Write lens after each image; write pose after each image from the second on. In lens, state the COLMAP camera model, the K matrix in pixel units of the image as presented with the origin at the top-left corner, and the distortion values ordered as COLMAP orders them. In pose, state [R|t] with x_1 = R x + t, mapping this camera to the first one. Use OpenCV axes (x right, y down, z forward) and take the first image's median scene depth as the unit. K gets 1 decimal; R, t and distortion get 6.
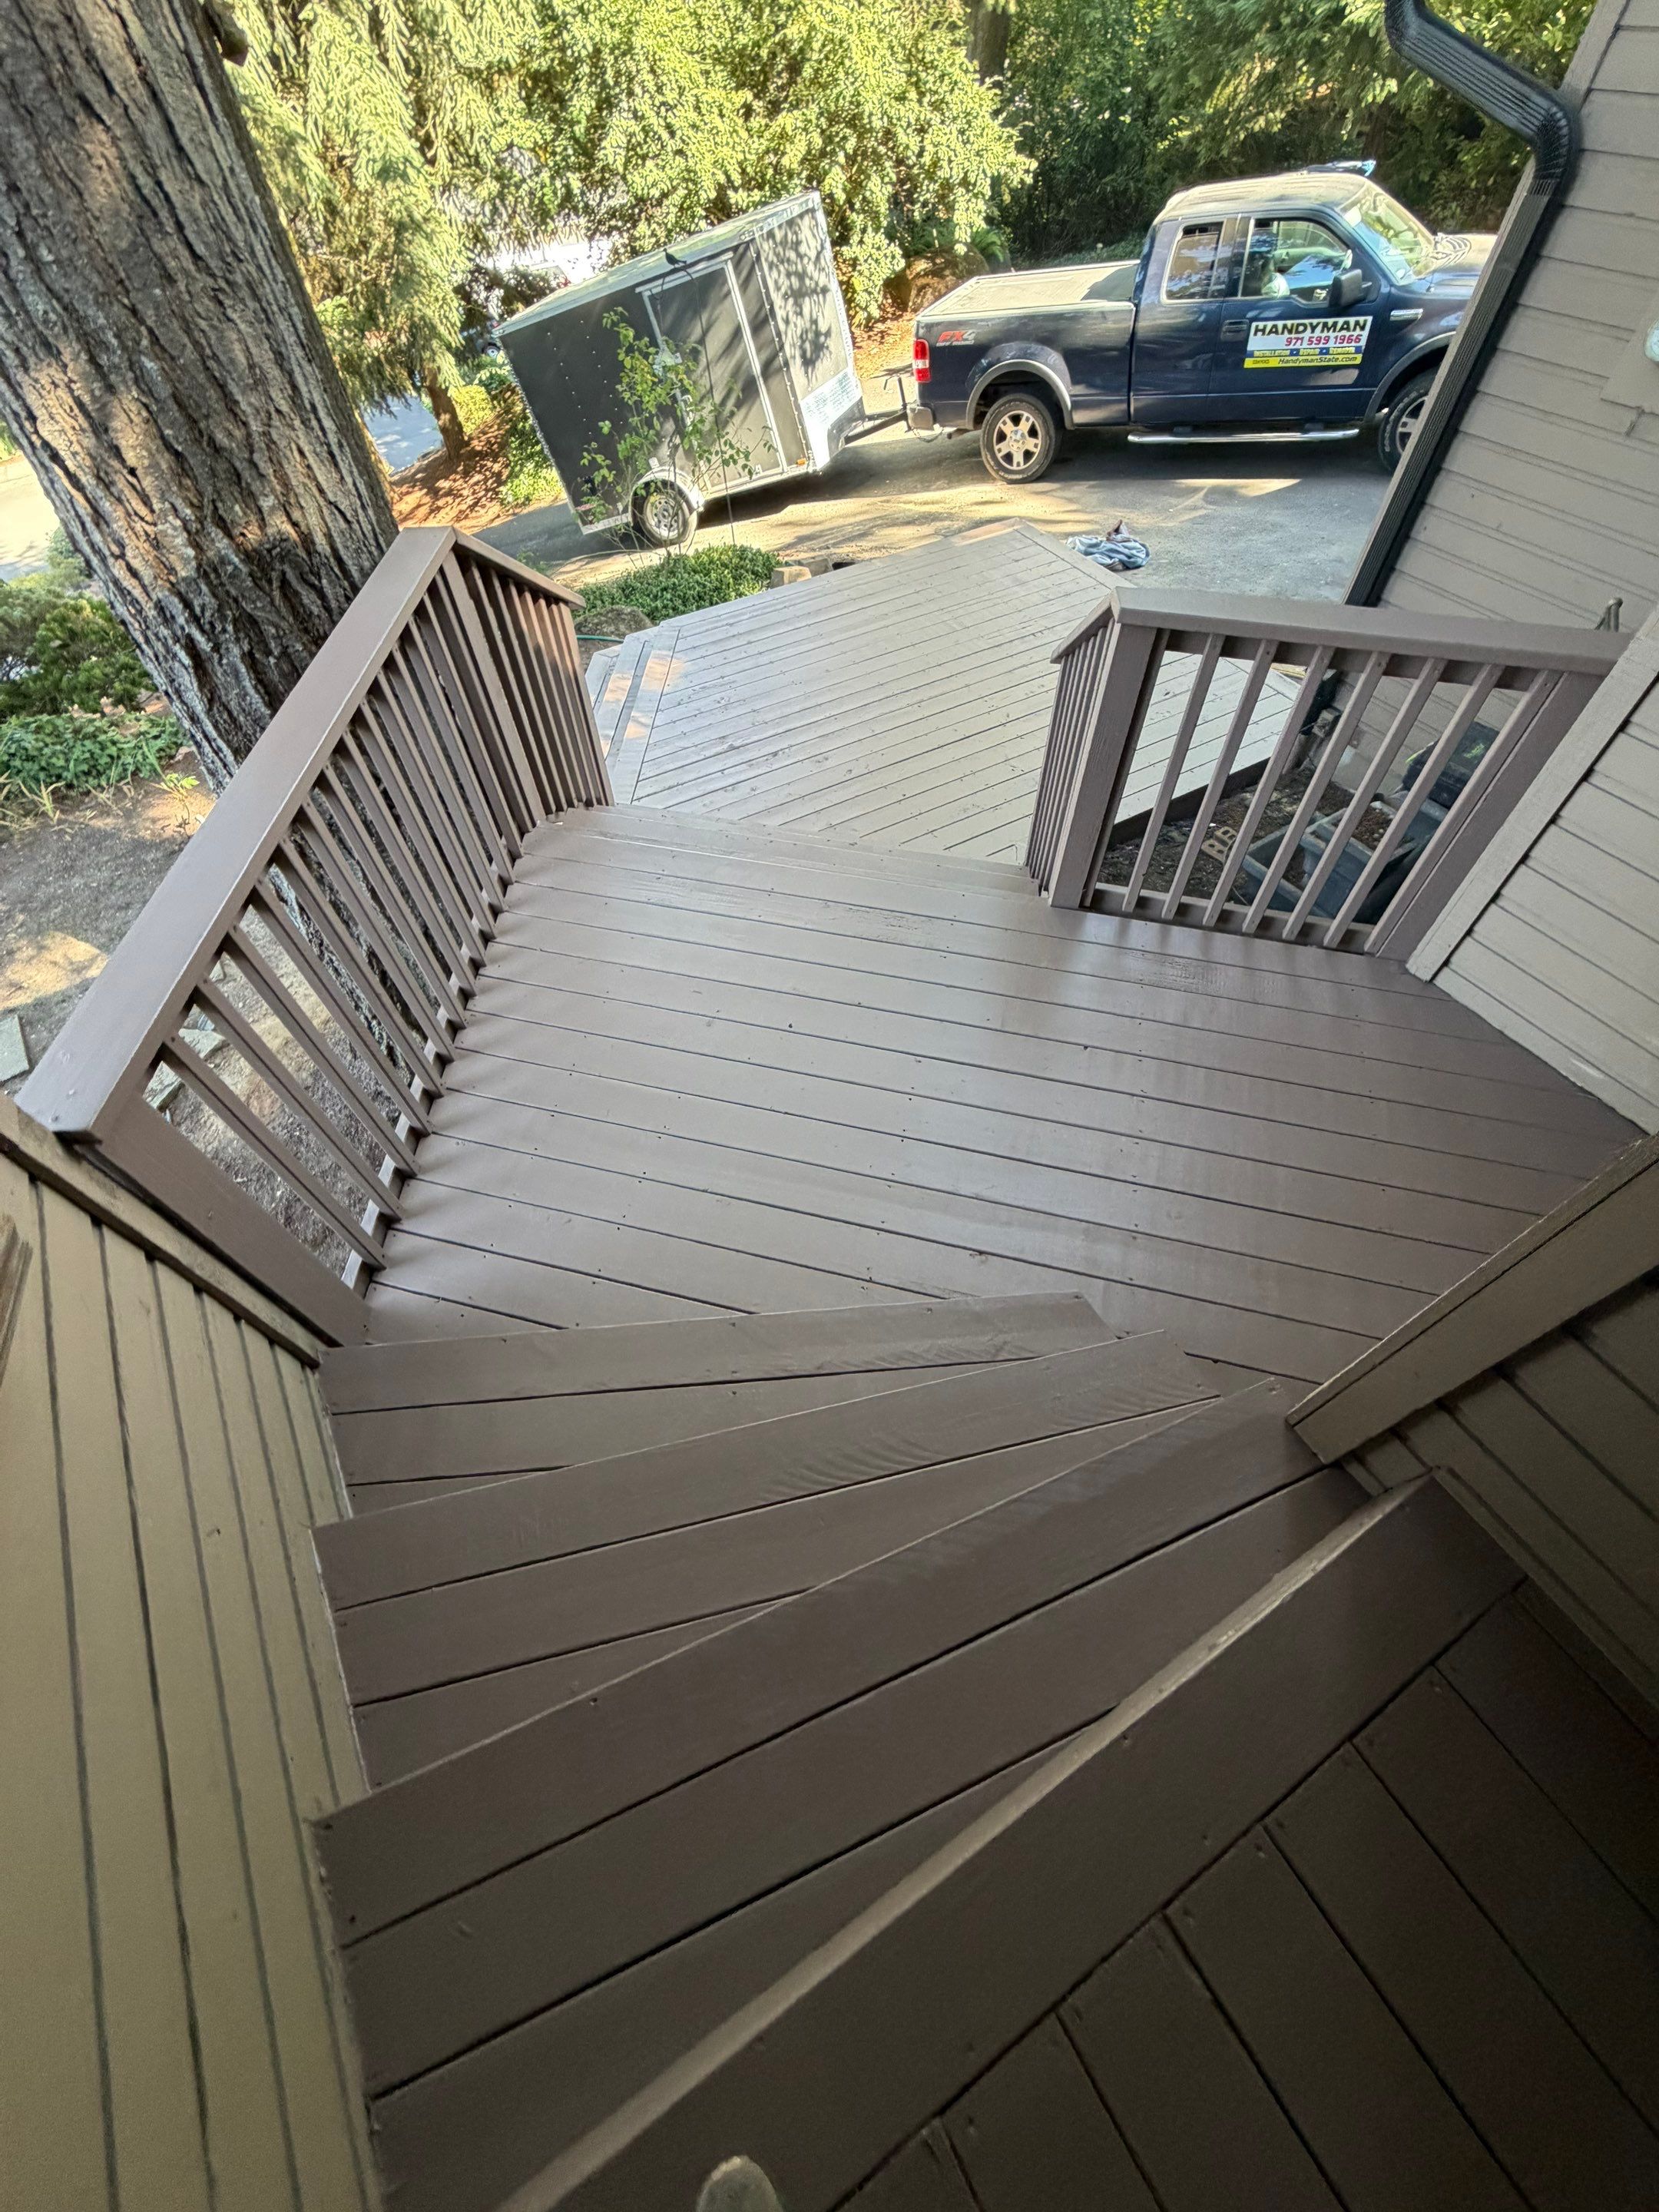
lens RADIAL K [[873.7, 0, 831.5], [0, 873.7, 1101.0], [0, 0, 1]] dist [-0.002092, -0.000029]
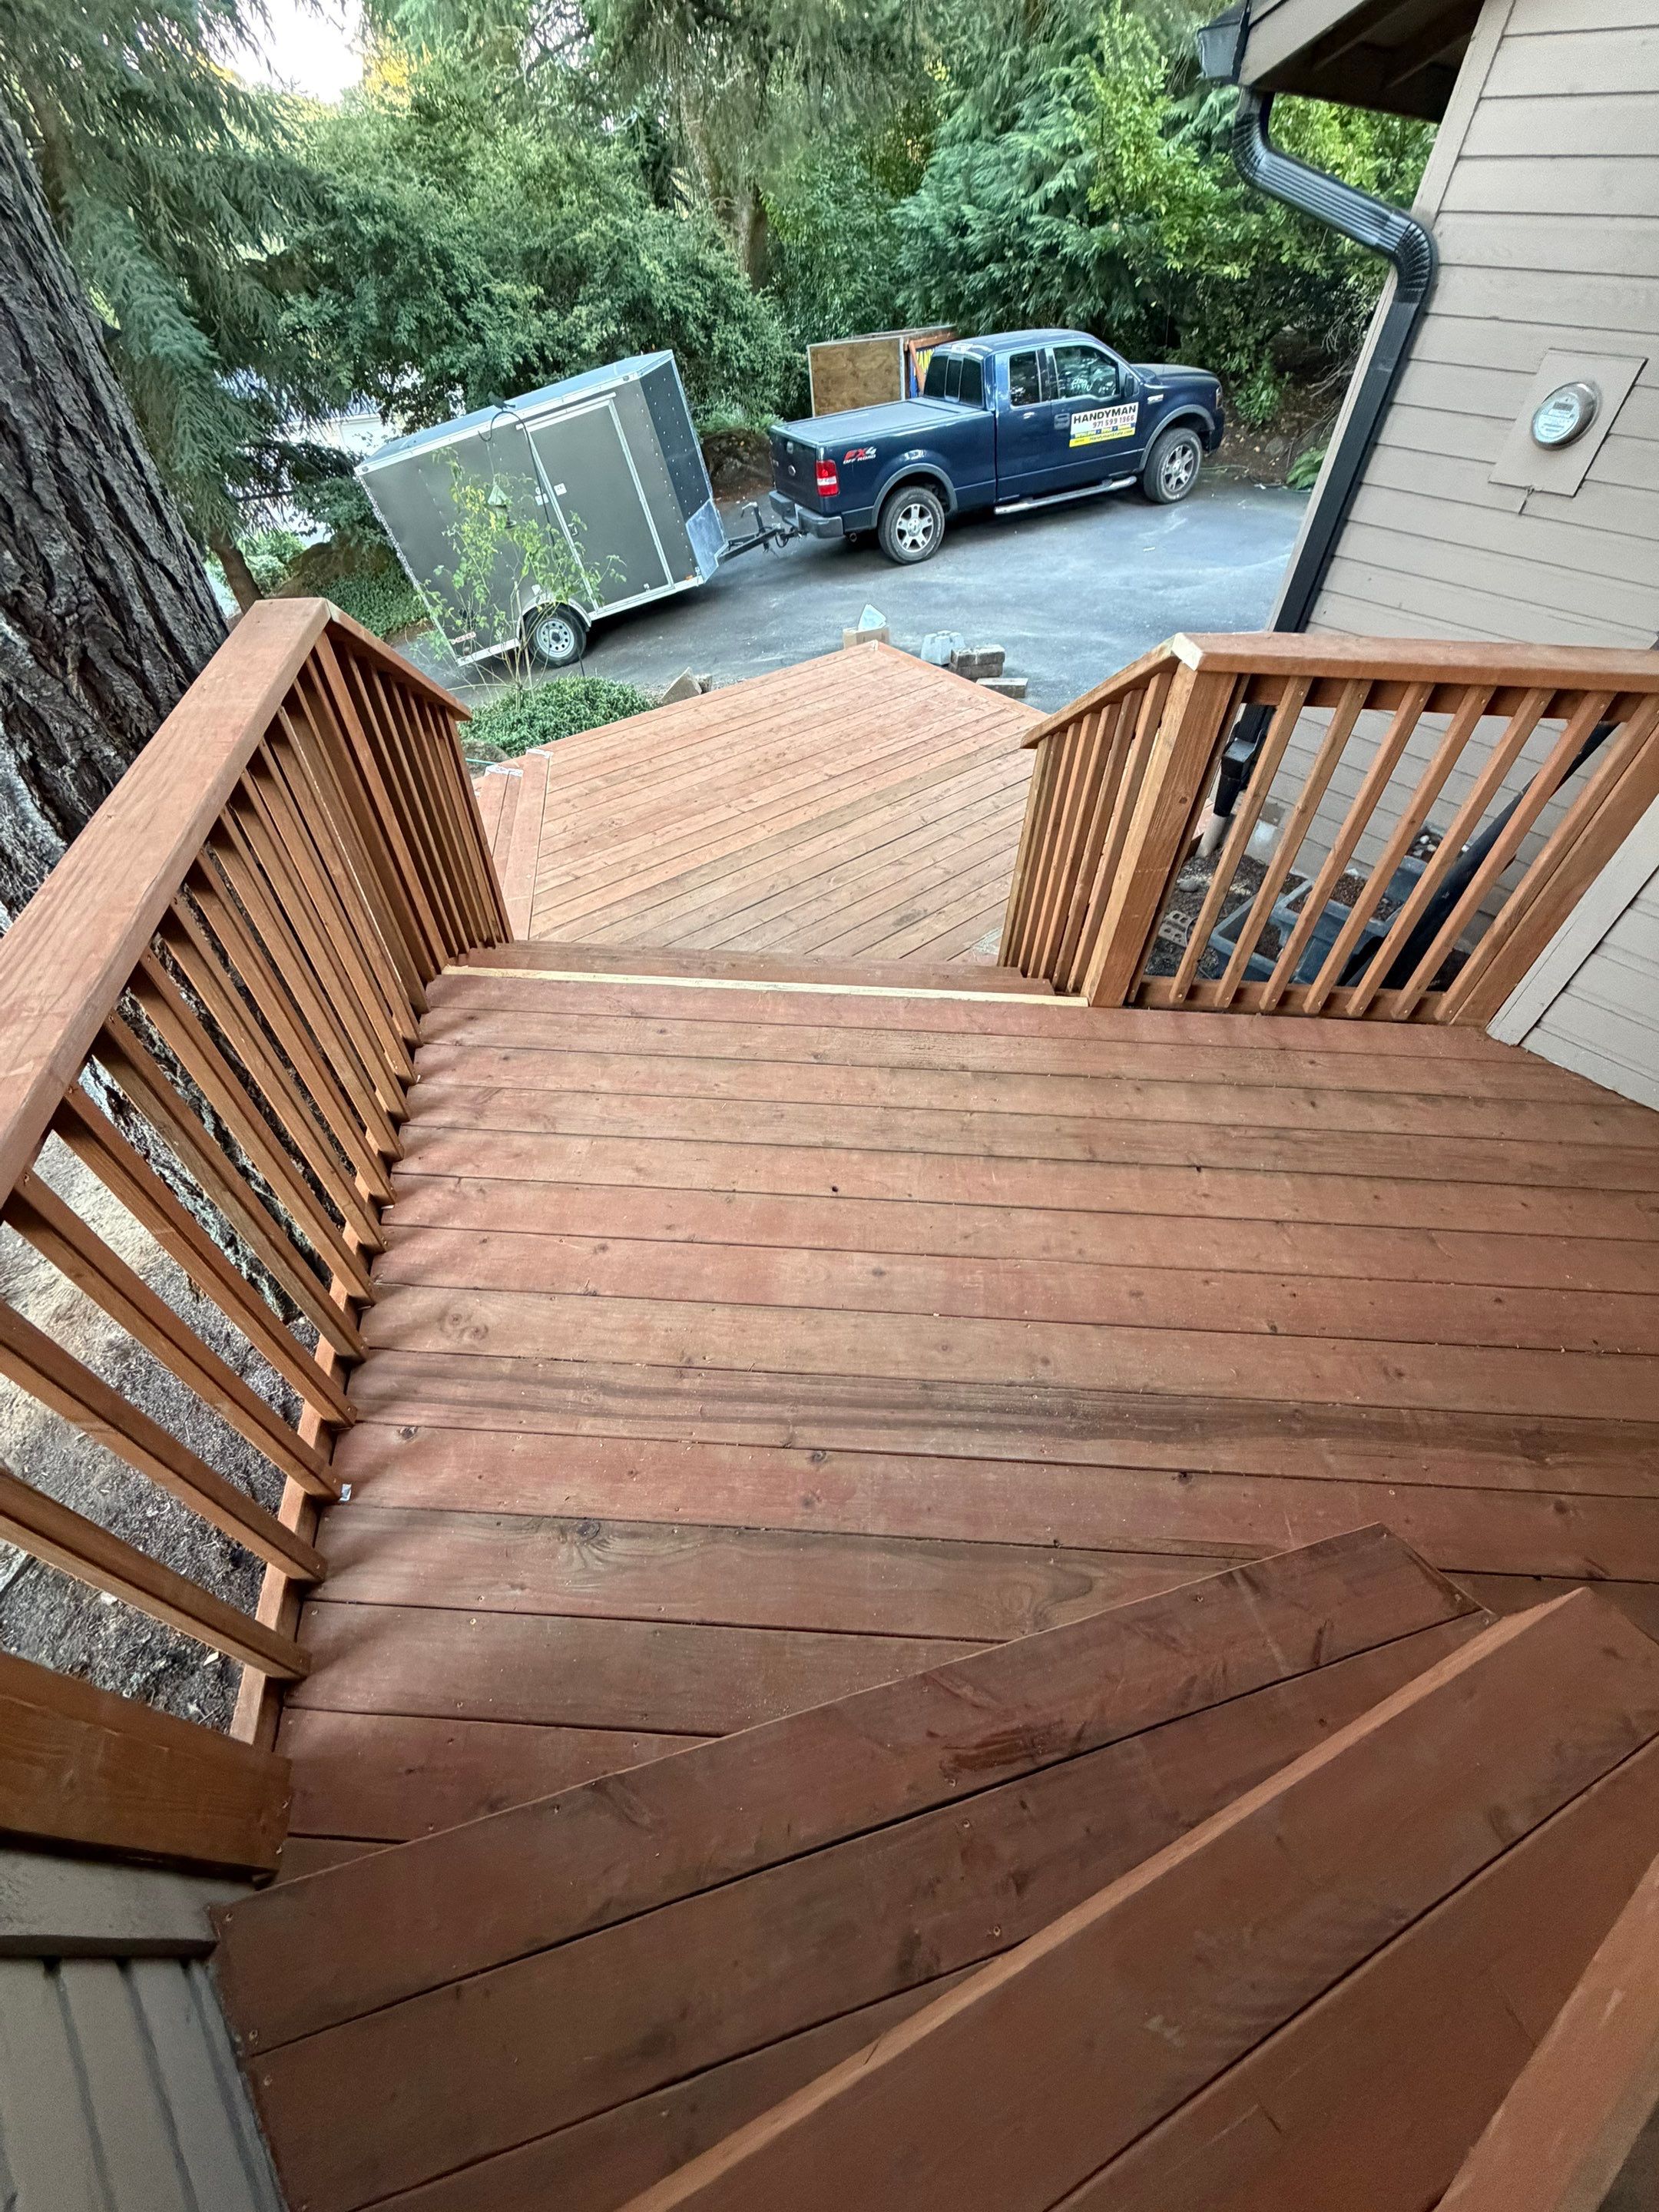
lens RADIAL K [[876.9, 0, 833.1], [0, 876.9, 1099.7], [0, 0, 1]] dist [0.000655, -0.000529]
pose [[0.979344, -0.114942, 0.166355, -0.185355], [0.136337, 0.982937, -0.123476, -0.074862], [-0.149324, 0.143605, 0.978305, 0.255822]]
